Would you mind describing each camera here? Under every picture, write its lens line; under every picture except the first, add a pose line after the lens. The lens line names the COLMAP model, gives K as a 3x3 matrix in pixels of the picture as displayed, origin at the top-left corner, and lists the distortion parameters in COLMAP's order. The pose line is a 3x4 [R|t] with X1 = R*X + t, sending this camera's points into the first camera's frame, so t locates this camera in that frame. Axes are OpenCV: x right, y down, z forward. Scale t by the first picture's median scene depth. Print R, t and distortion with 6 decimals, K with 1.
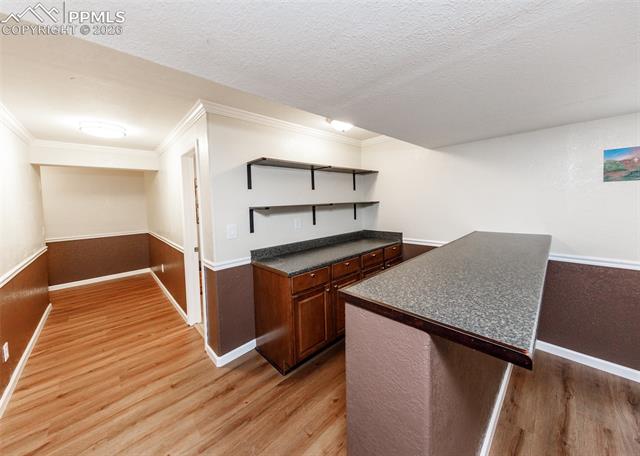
lens RADIAL K [[237.5, 0, 332.0], [0, 237.5, 212.9], [0, 0, 1]] dist [0.014114, -0.000002]
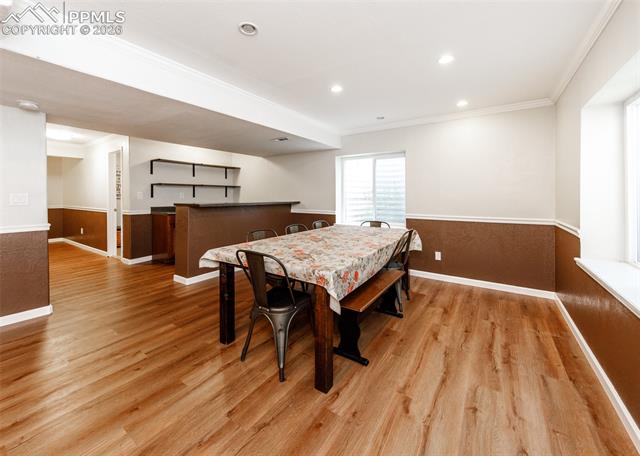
lens RADIAL K [[257.7, 0, 320.2], [0, 257.7, 201.7], [0, 0, 1]] dist [-0.000280, -0.000160]
pose [[0.981156, 0.029149, 0.191008, 0.499736], [-0.023309, 0.999192, -0.032750, 0.132888], [-0.191808, 0.027681, 0.981042, -1.076784]]
